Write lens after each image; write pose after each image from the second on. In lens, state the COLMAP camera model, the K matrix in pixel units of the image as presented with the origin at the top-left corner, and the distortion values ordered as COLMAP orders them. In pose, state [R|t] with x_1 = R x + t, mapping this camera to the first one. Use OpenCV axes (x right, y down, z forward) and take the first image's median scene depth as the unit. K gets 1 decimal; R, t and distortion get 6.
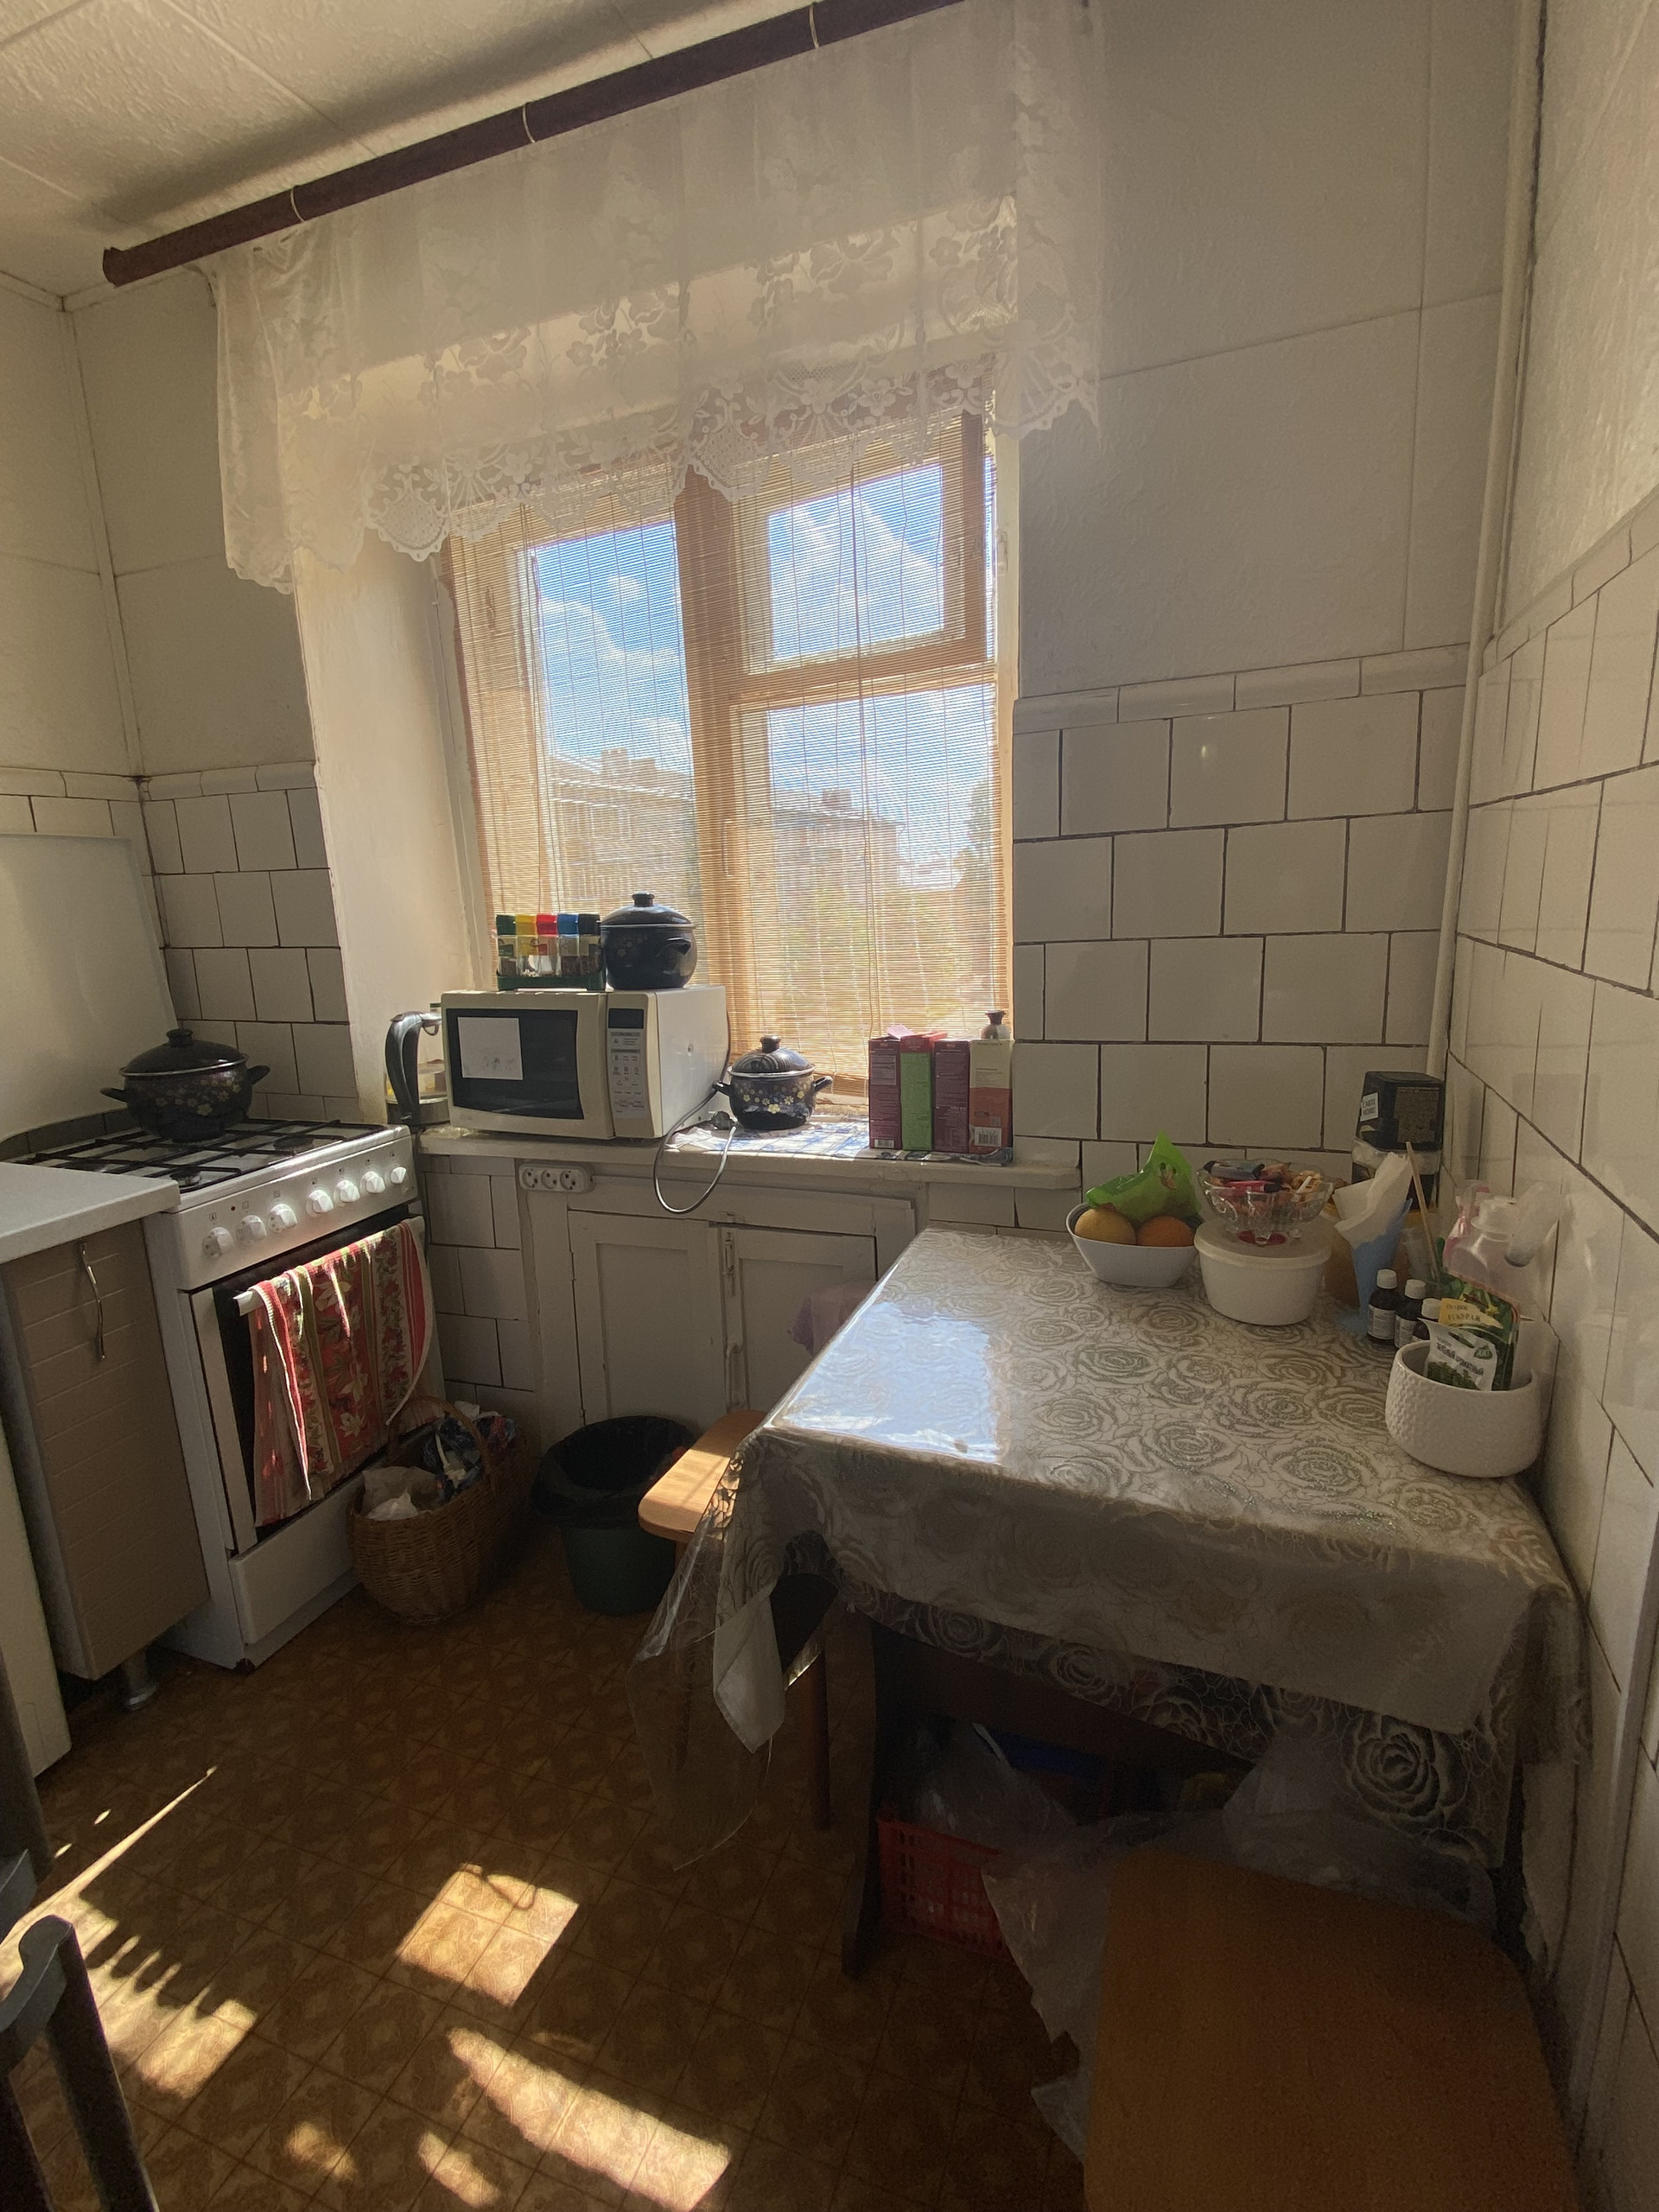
lens RADIAL K [[1047.1, 0, 828.0], [0, 1047.1, 1096.4], [0, 0, 1]] dist [-0.006351, -0.003871]
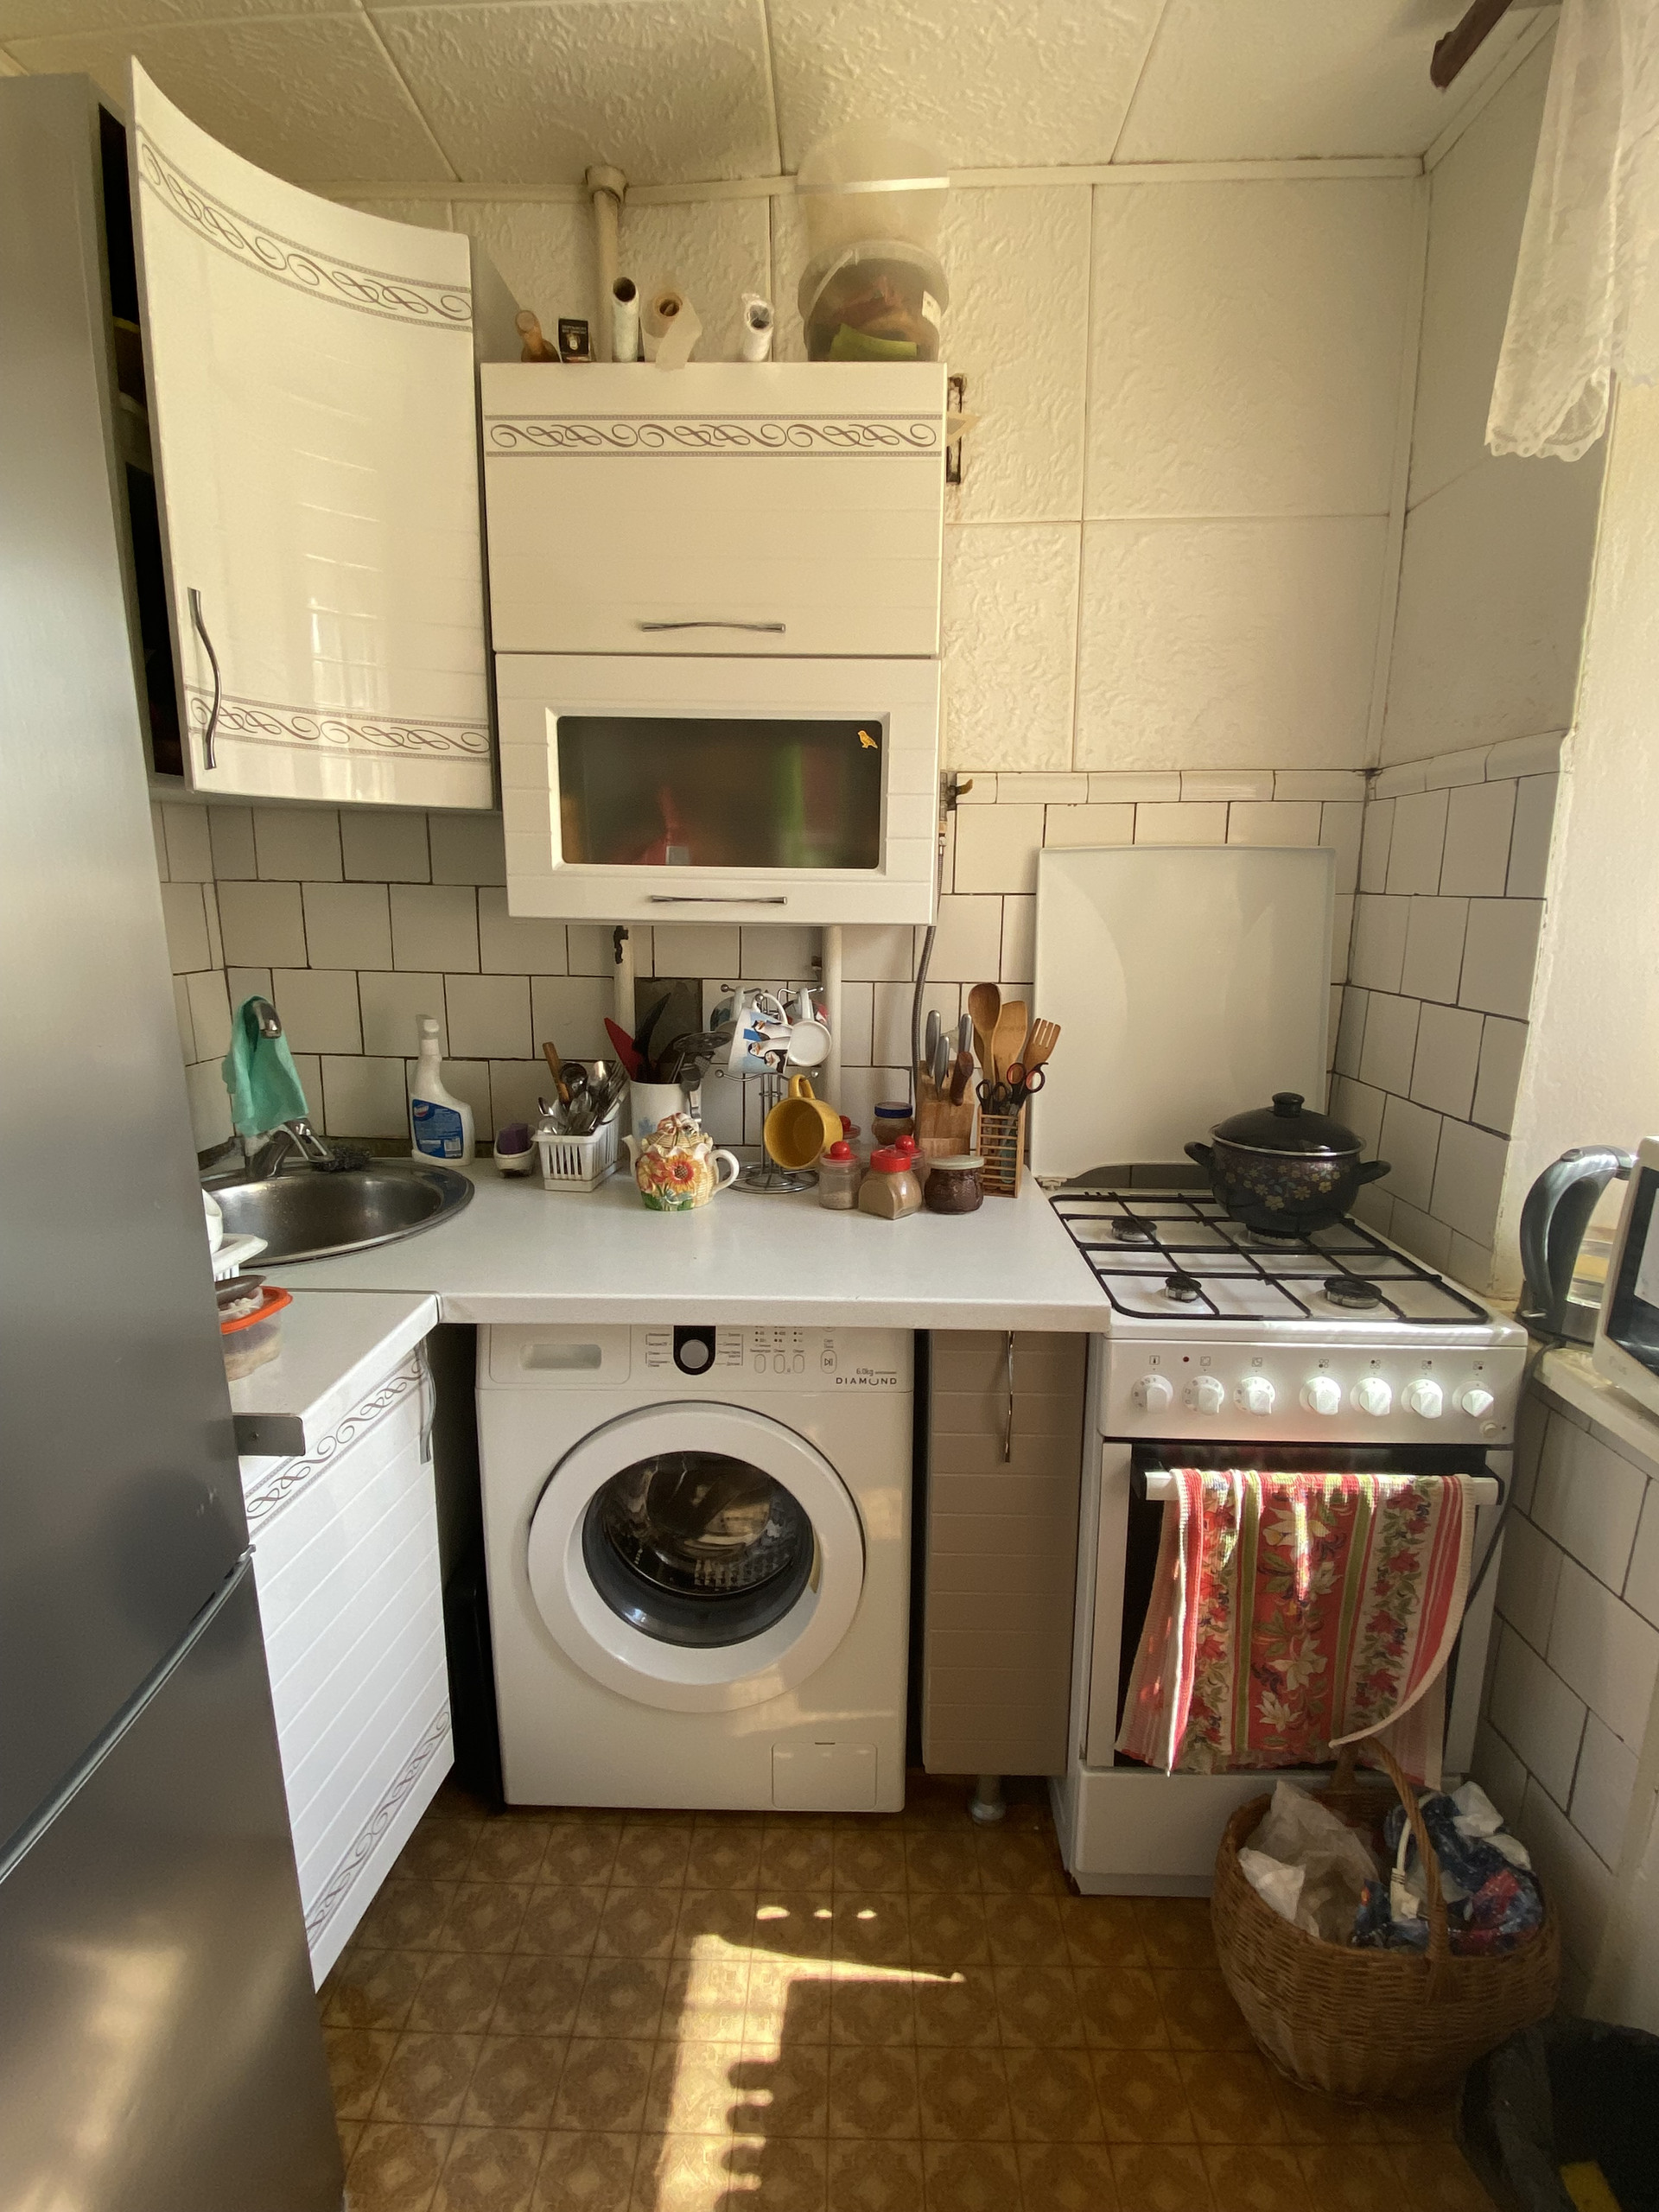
lens RADIAL K [[1047.1, 0, 831.7], [0, 1047.1, 1098.4], [0, 0, 1]] dist [-0.006351, -0.003871]
pose [[0.344017, 0.223905, -0.911876, -0.023441], [-0.217889, 0.963679, 0.154423, -0.113015], [0.913333, 0.145564, 0.380309, 0.409870]]
